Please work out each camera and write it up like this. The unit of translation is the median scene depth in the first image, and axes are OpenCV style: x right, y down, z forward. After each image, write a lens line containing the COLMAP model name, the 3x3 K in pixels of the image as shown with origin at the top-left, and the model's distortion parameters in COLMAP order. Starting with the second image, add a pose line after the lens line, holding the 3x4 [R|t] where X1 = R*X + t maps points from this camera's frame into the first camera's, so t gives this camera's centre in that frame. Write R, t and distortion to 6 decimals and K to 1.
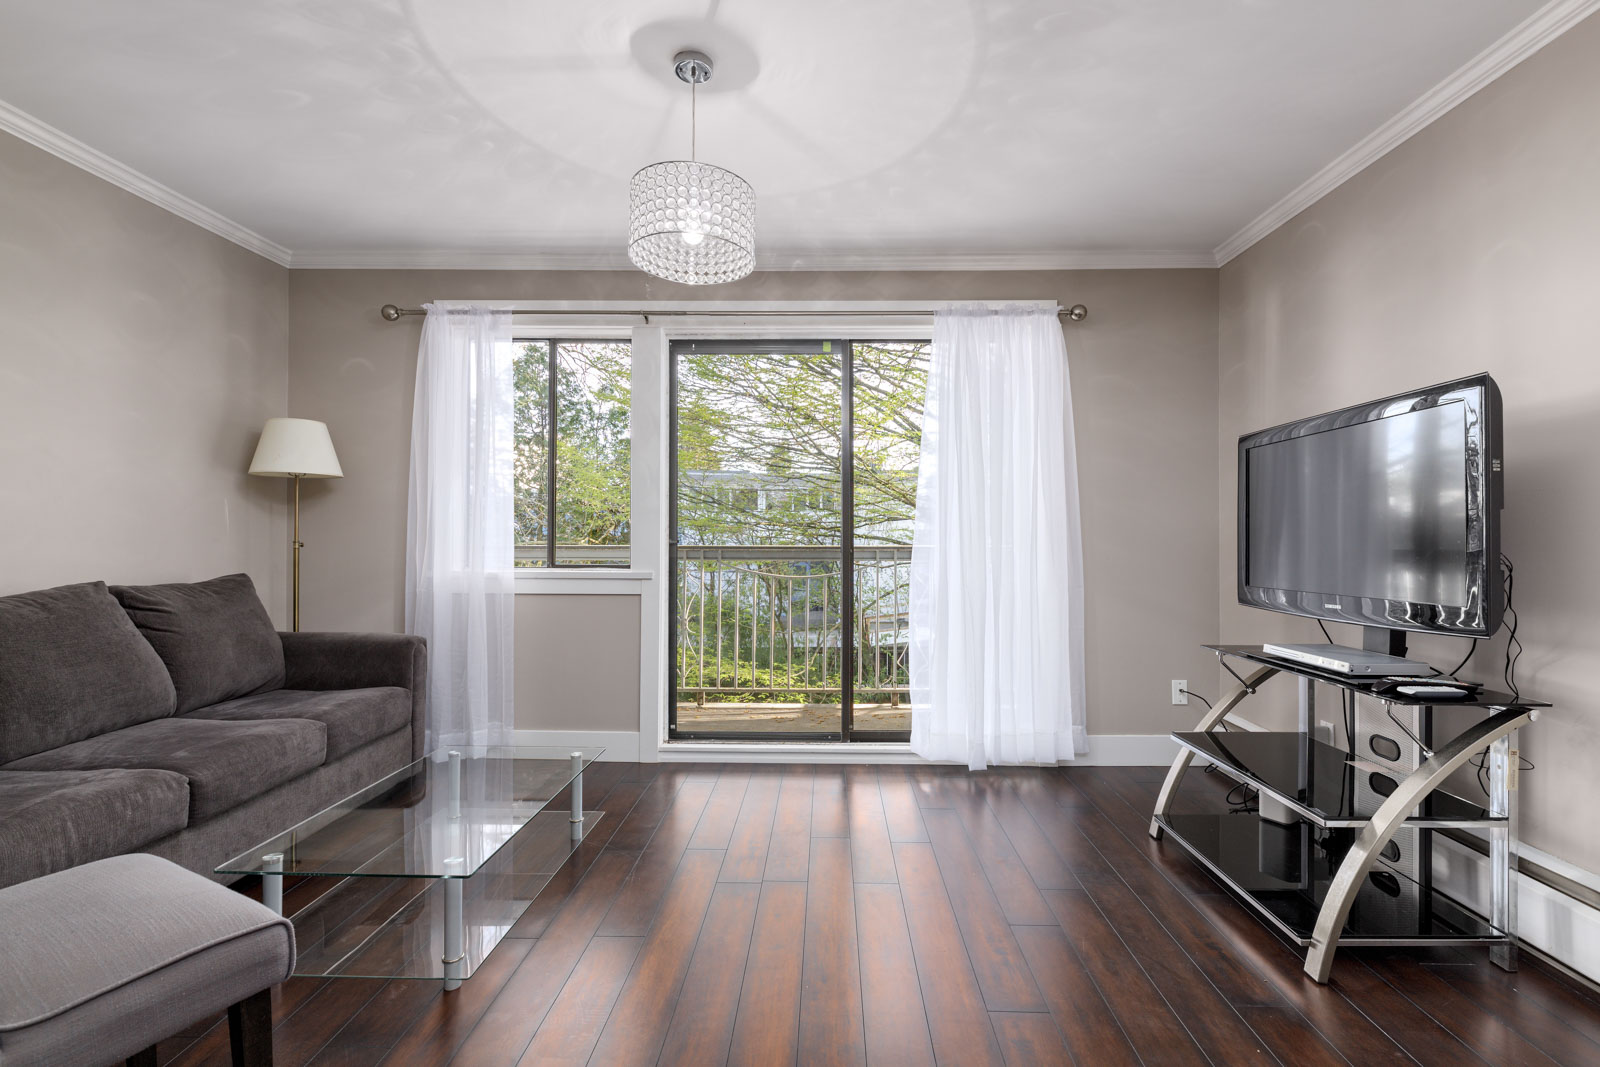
lens RADIAL K [[721.8, 0, 820.3], [0, 721.8, 539.2], [0, 0, 1]] dist [0.000273, -0.001228]
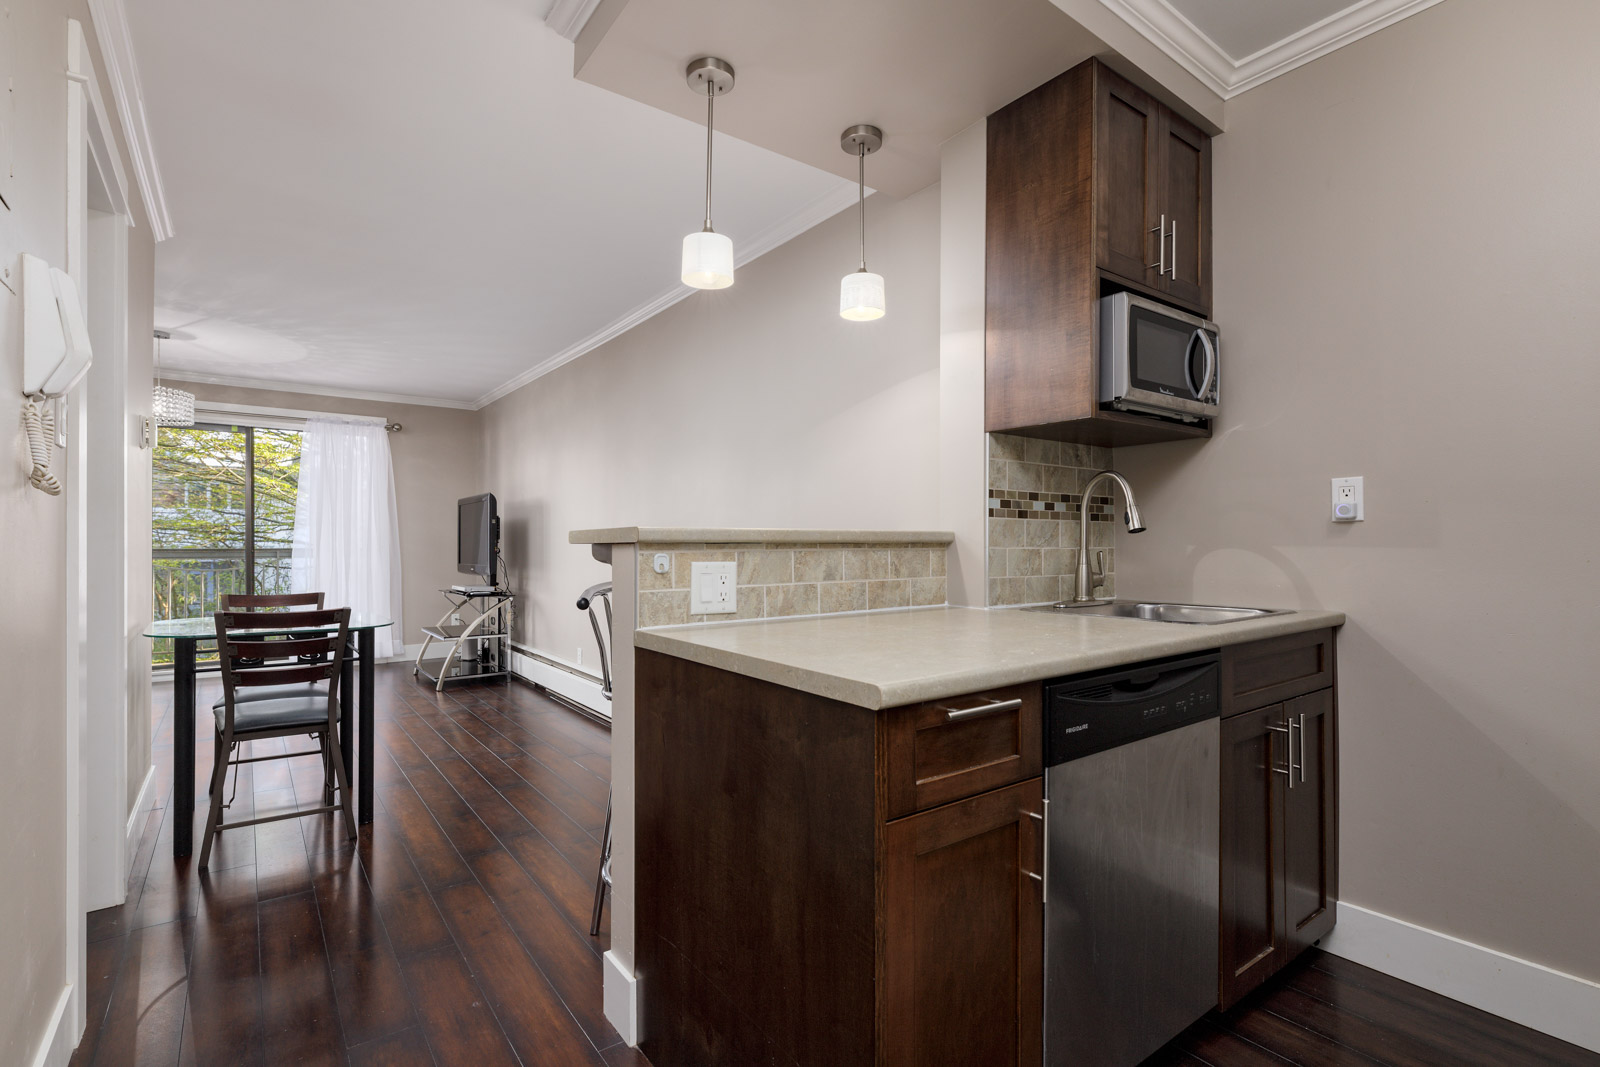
lens RADIAL K [[754.4, 0, 809.3], [0, 754.4, 546.4], [0, 0, 1]] dist [0.001884, 0.000116]
pose [[0.789233, 0.001416, 0.614092, -0.015009], [-0.003665, 0.999990, 0.002405, -0.001234], [-0.614083, -0.004148, 0.789231, -1.294390]]
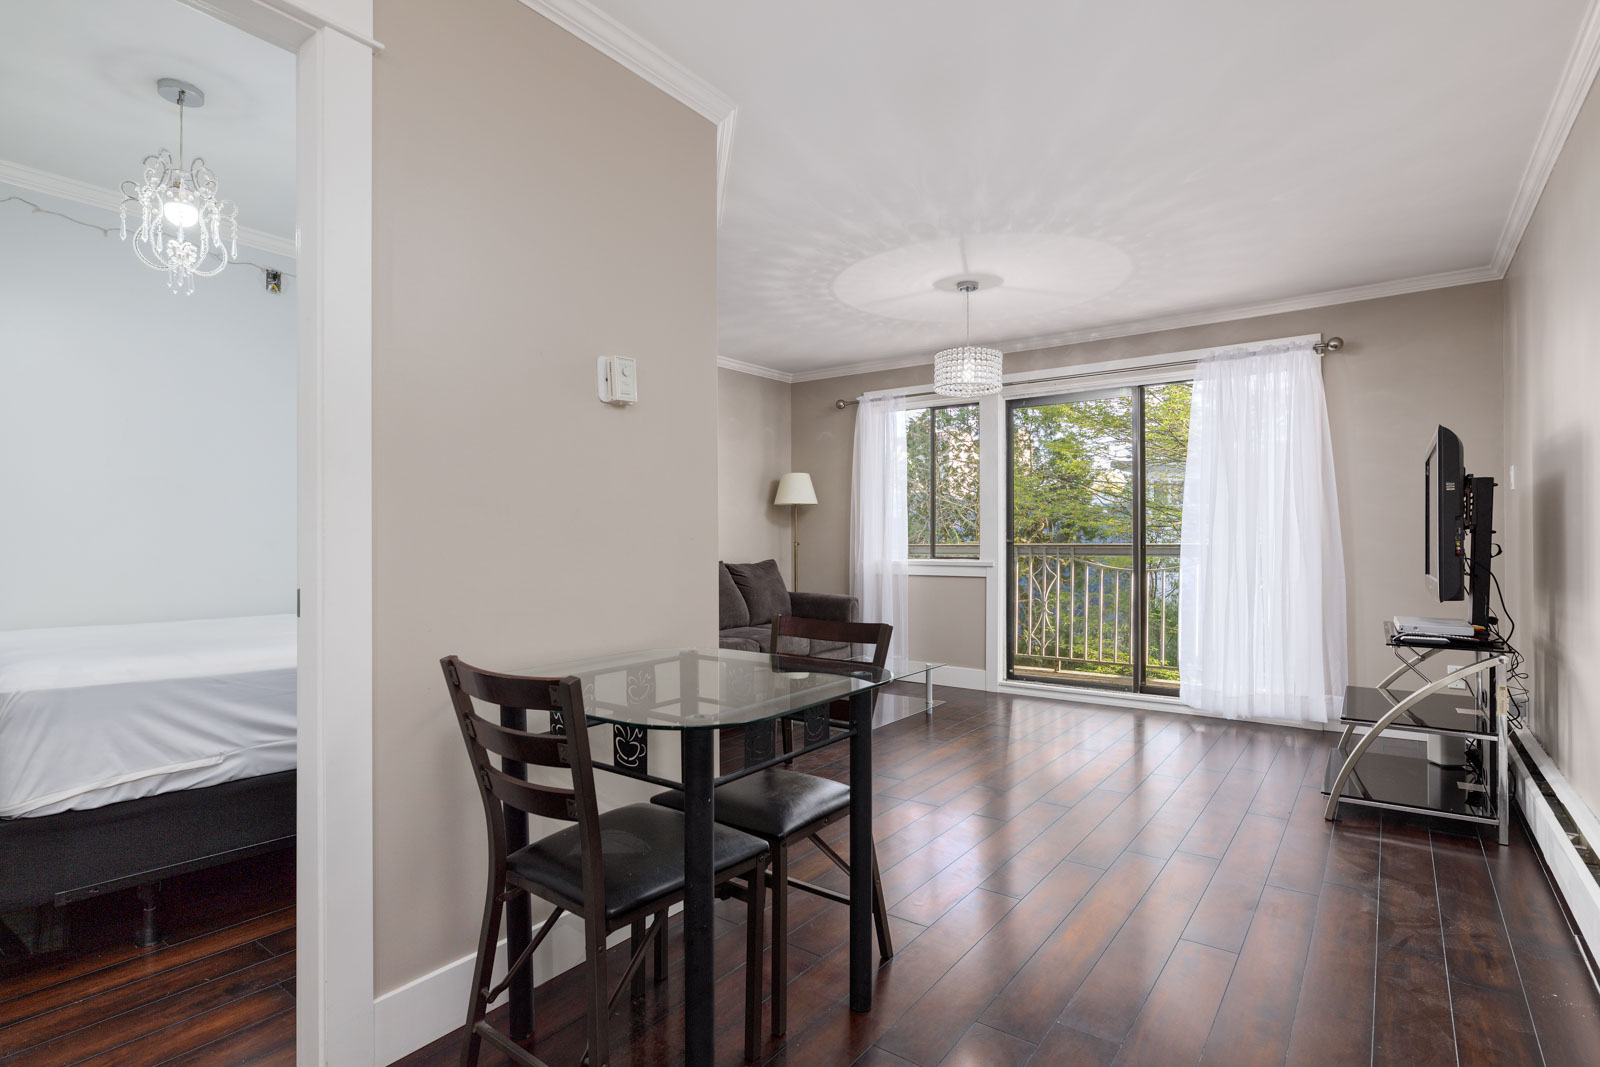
lens RADIAL K [[801.0, 0, 794.0], [0, 801.0, 541.6], [0, 0, 1]] dist [-0.009369, 0.001447]
pose [[0.808910, -0.005352, -0.587907, 0.407544], [0.007289, 0.999973, 0.000926, -0.000024], [0.587887, -0.005034, 0.808928, -0.567947]]
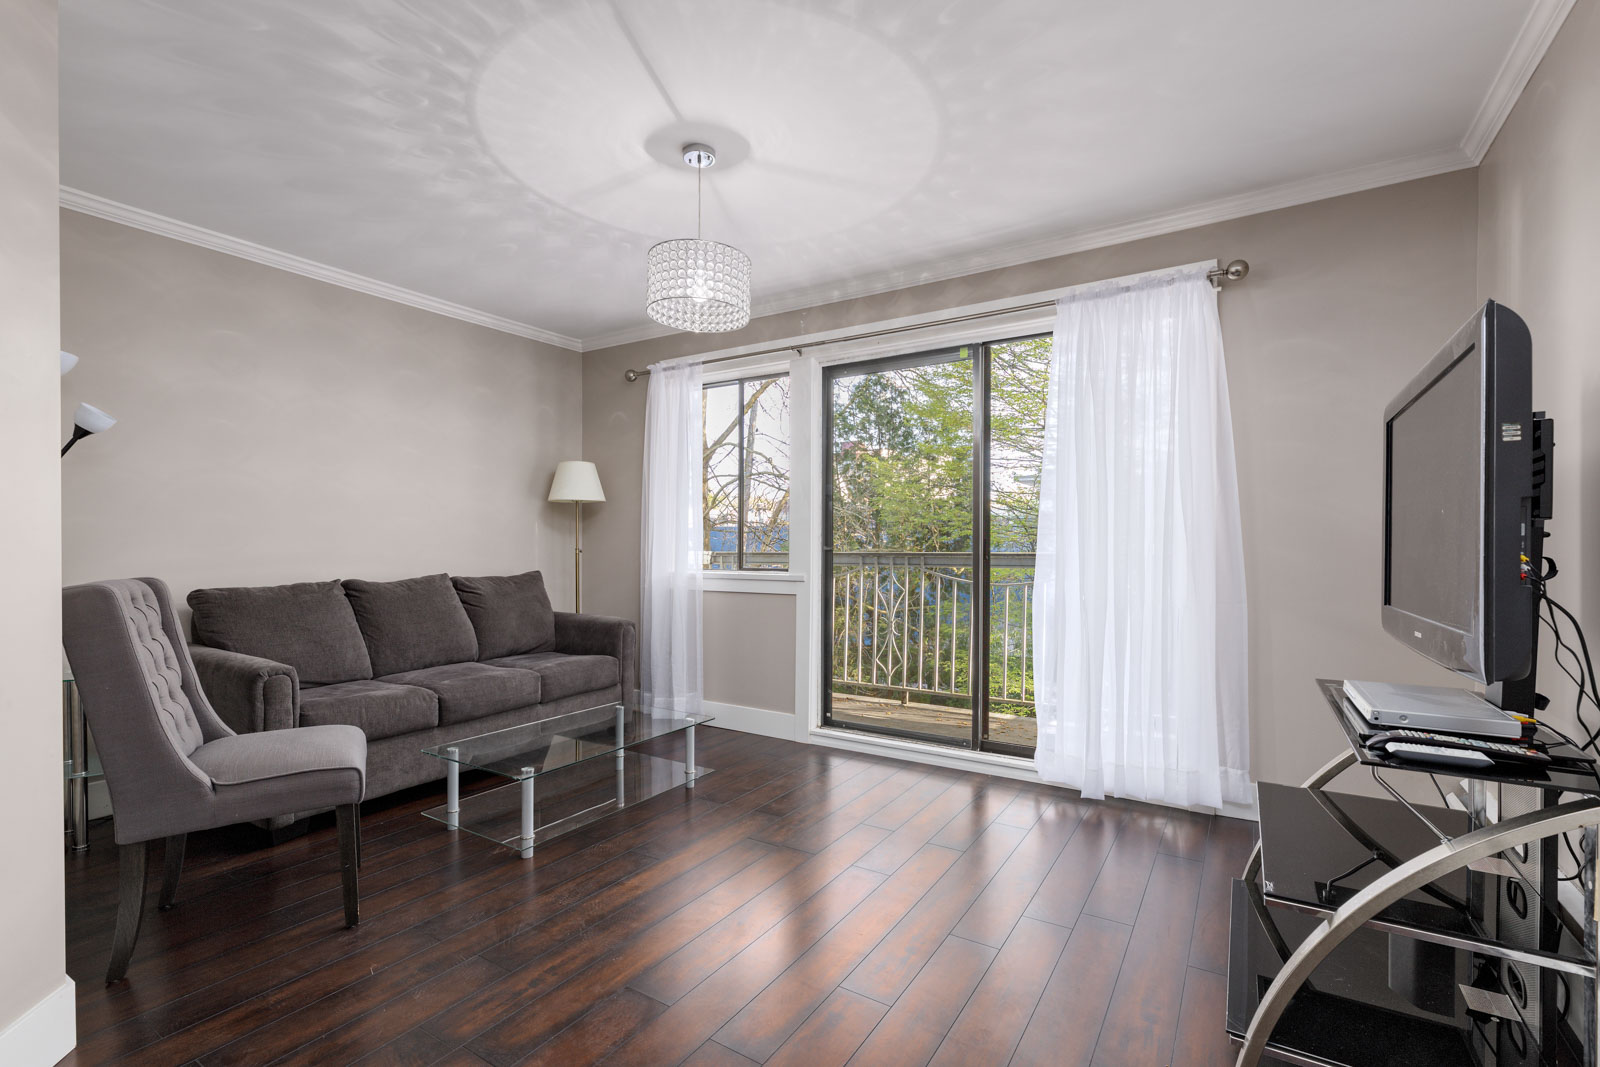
lens RADIAL K [[721.8, 0, 797.4], [0, 721.8, 553.2], [0, 0, 1]] dist [0.000273, -0.001228]
pose [[0.851606, 0.001645, -0.524179, 0.363389], [0.002710, 0.999968, 0.007541, 0.002361], [0.524175, -0.007842, 0.851574, 0.030878]]
